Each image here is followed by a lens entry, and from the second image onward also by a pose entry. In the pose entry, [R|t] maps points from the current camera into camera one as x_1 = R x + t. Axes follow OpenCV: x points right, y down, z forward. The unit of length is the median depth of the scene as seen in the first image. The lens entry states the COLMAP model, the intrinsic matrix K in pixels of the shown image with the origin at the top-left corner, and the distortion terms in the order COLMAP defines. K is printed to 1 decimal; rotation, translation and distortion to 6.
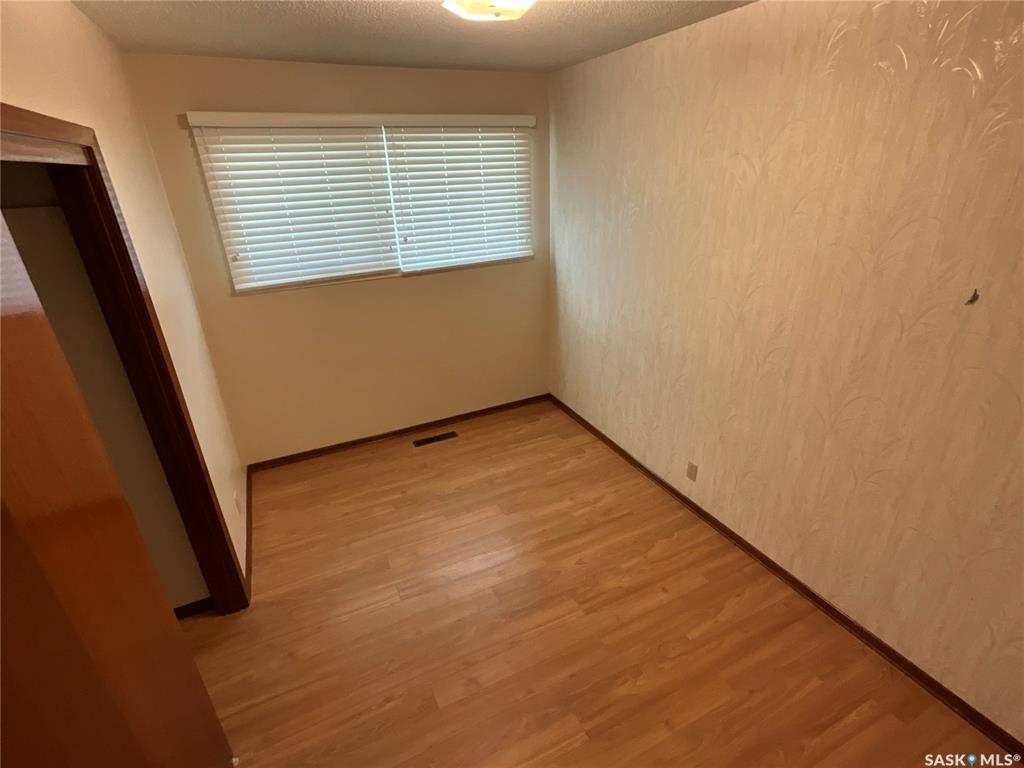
lens RADIAL K [[492.8, 0, 510.3], [0, 492.8, 383.4], [0, 0, 1]] dist [0.002809, 0.002224]
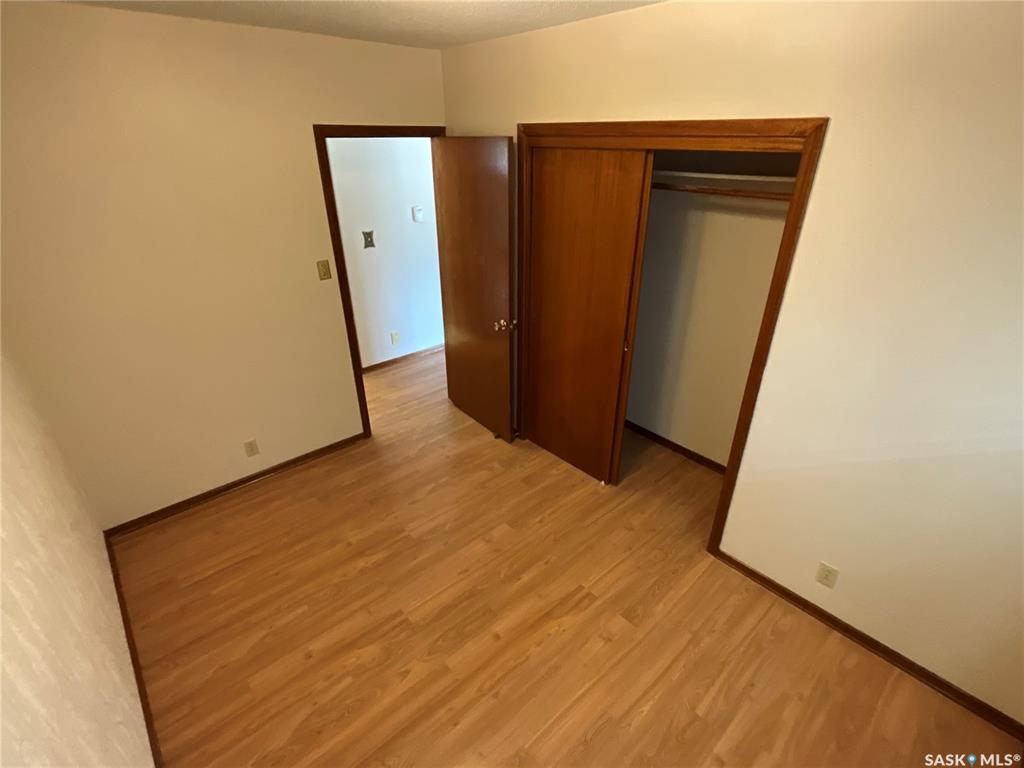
lens RADIAL K [[492.8, 0, 510.4], [0, 492.8, 382.5], [0, 0, 1]] dist [0.002809, 0.002224]
pose [[-0.960879, 0.149907, -0.232892, 0.102285], [-0.087600, 0.633207, 0.769009, -0.630305], [0.262749, 0.759327, -0.595303, 1.303526]]
